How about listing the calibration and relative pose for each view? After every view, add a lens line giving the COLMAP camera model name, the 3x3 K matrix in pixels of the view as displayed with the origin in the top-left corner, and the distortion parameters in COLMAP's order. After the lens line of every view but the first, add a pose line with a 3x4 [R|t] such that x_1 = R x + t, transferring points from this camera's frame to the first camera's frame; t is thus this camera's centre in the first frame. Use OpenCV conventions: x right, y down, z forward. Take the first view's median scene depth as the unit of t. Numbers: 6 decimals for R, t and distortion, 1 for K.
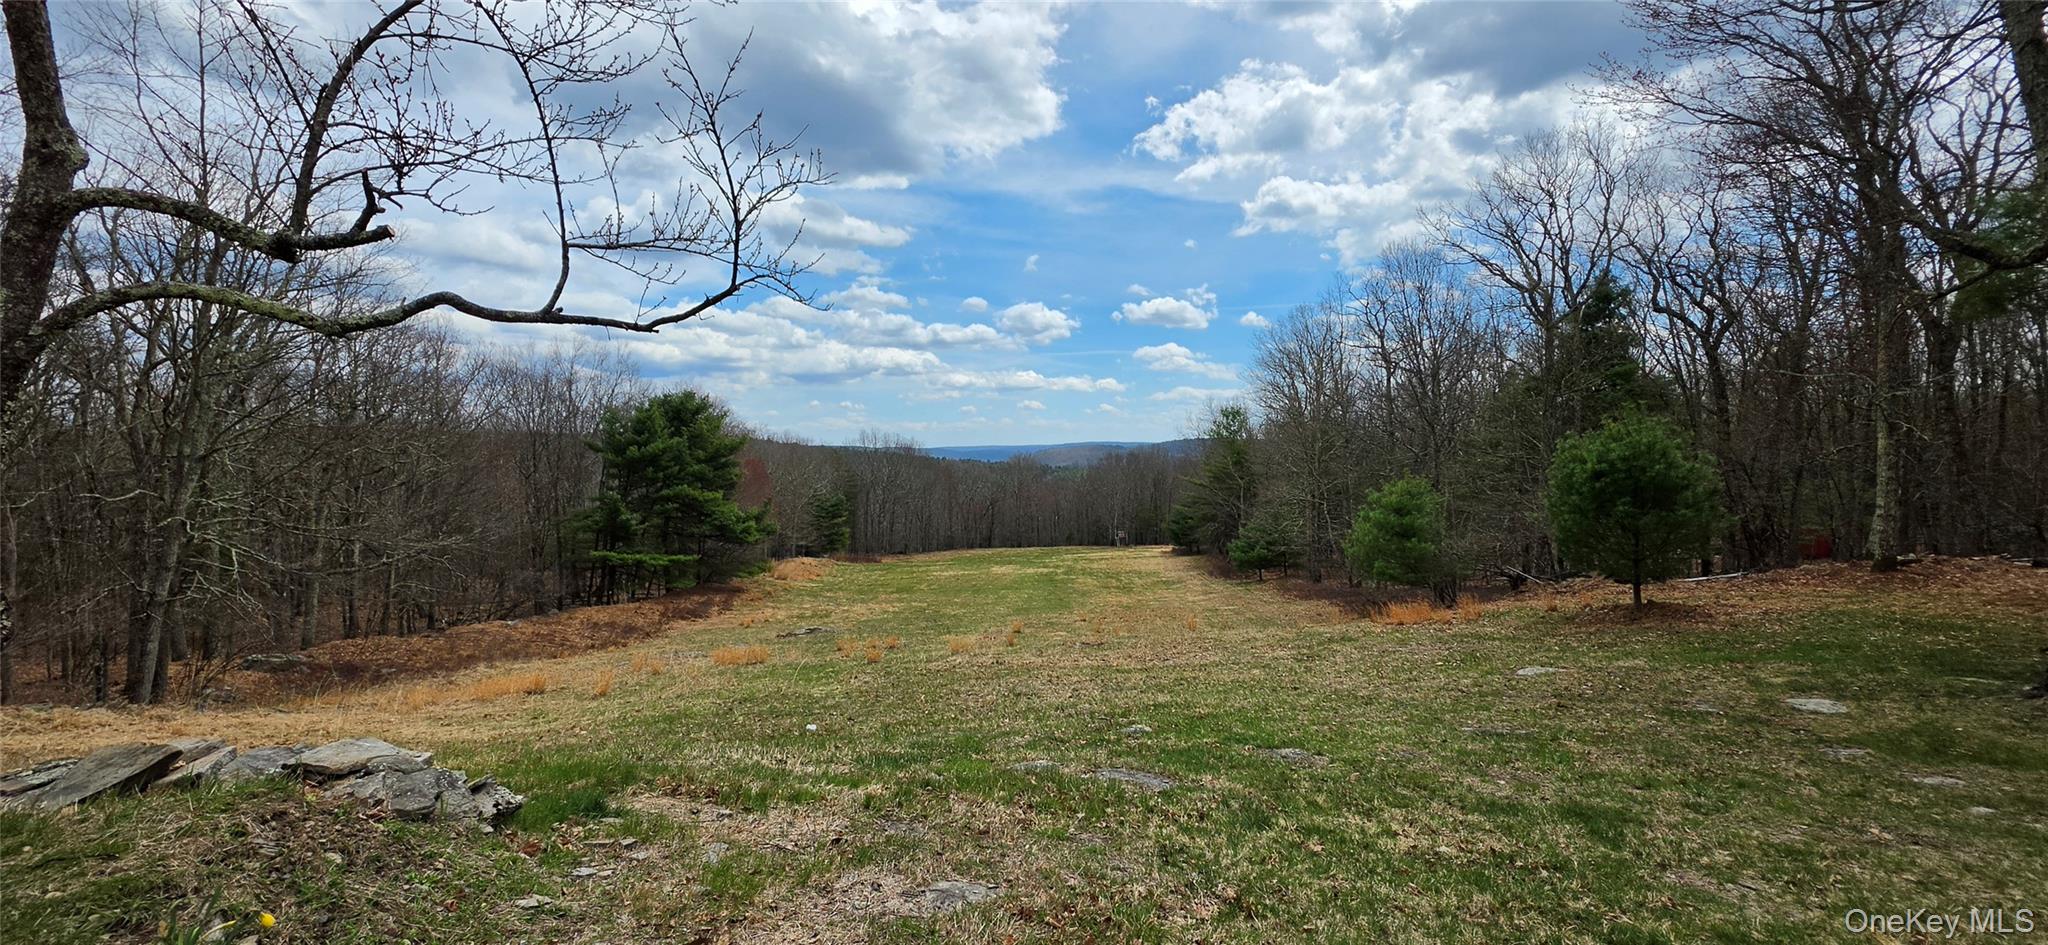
lens RADIAL K [[821.5, 0, 1026.9], [0, 821.5, 476.4], [0, 0, 1]] dist [-0.000090, 0.000412]
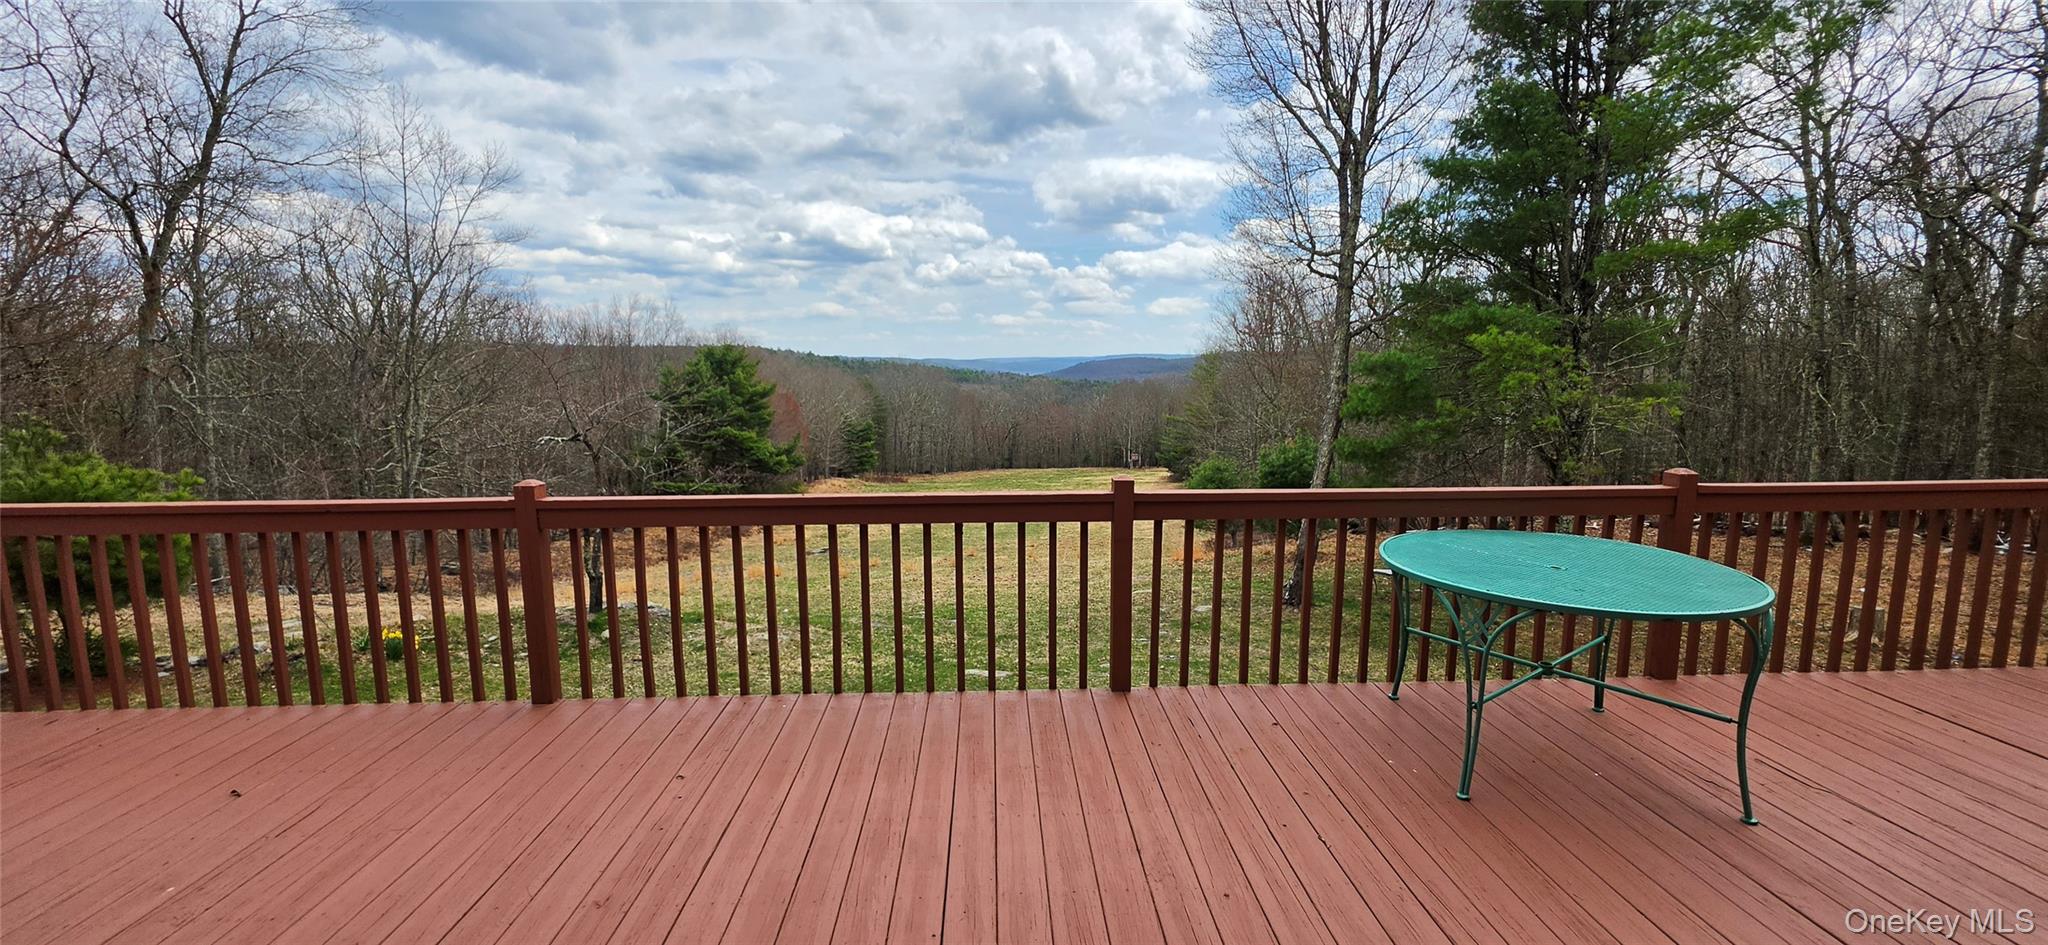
lens RADIAL K [[821.5, 0, 1017.4], [0, 821.5, 474.5], [0, 0, 1]] dist [-0.000090, 0.000412]
pose [[0.998151, 0.017278, -0.058272, 0.075251], [-0.011201, 0.994614, 0.103043, -0.044200], [0.059738, -0.102200, 0.992969, -0.168483]]
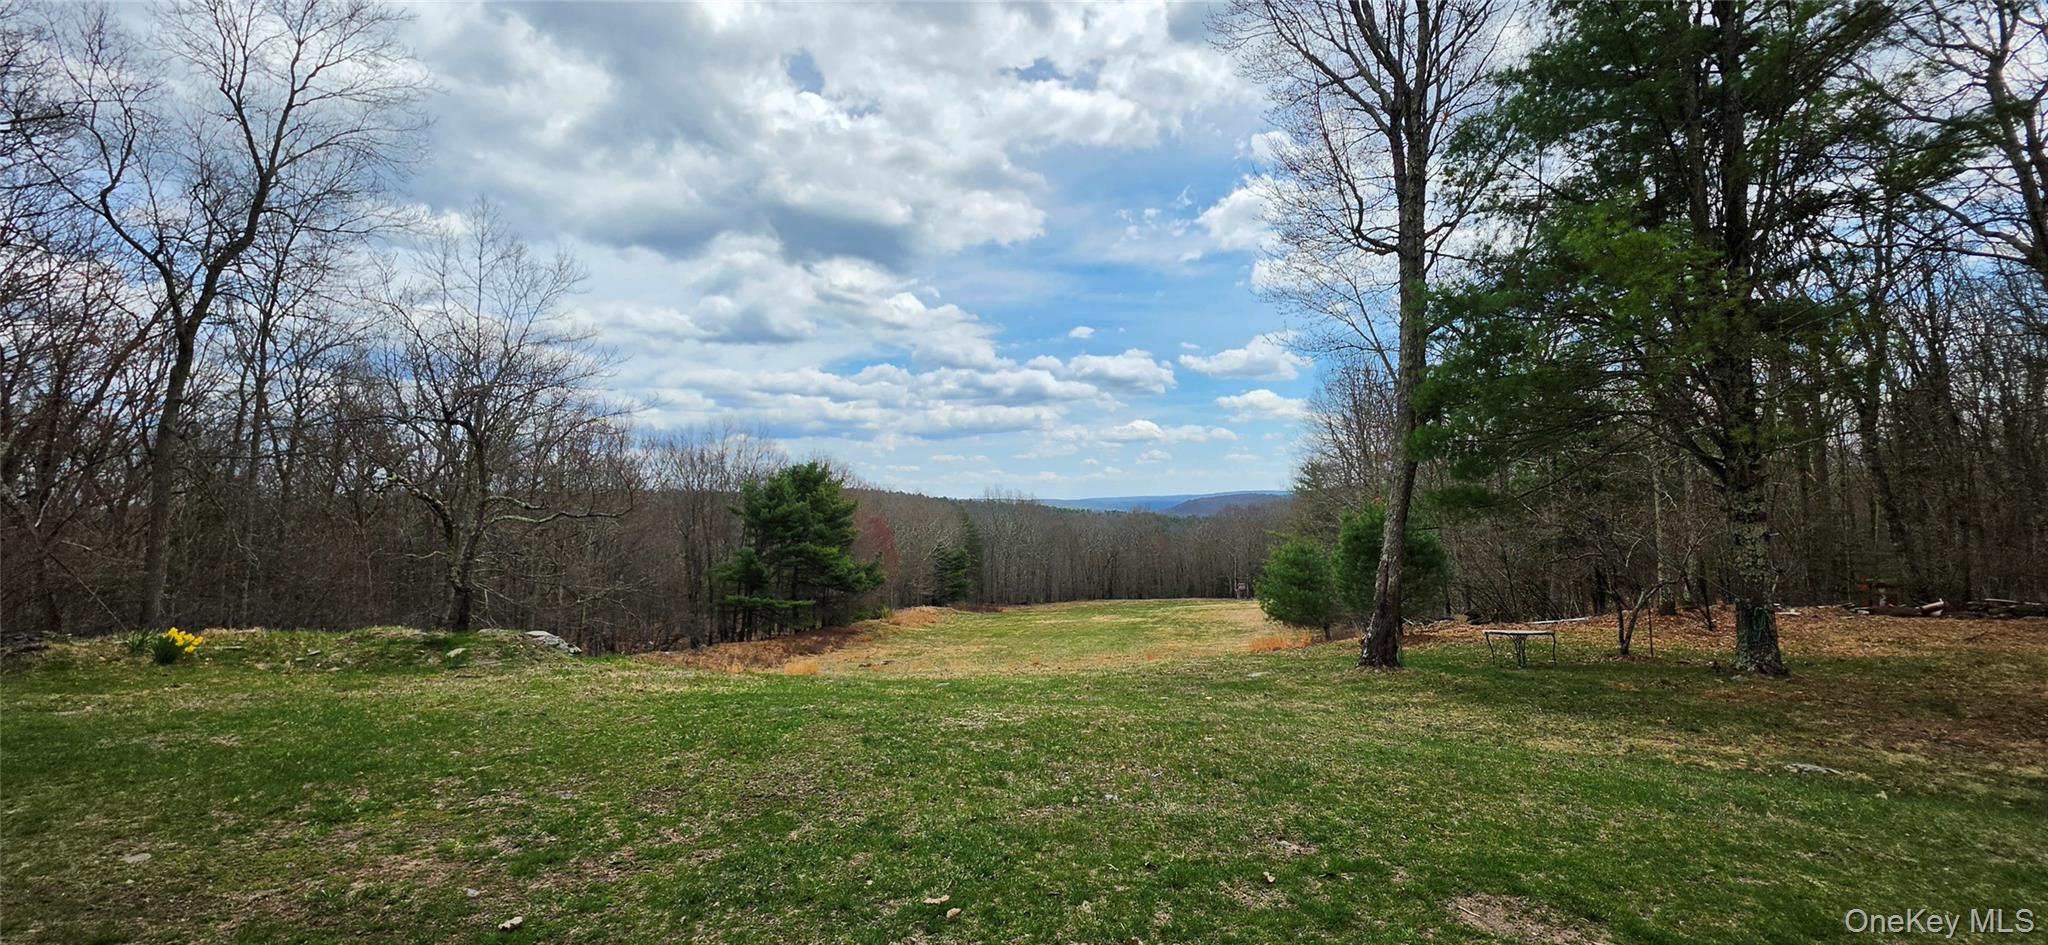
lens RADIAL K [[821.5, 0, 1025.8], [0, 821.5, 466.5], [0, 0, 1]] dist [-0.000090, 0.000412]
pose [[0.984025, -0.020469, -0.176852, 0.103455], [0.007171, 0.997119, -0.075508, -0.005407], [0.177888, 0.073034, 0.981337, -0.115917]]
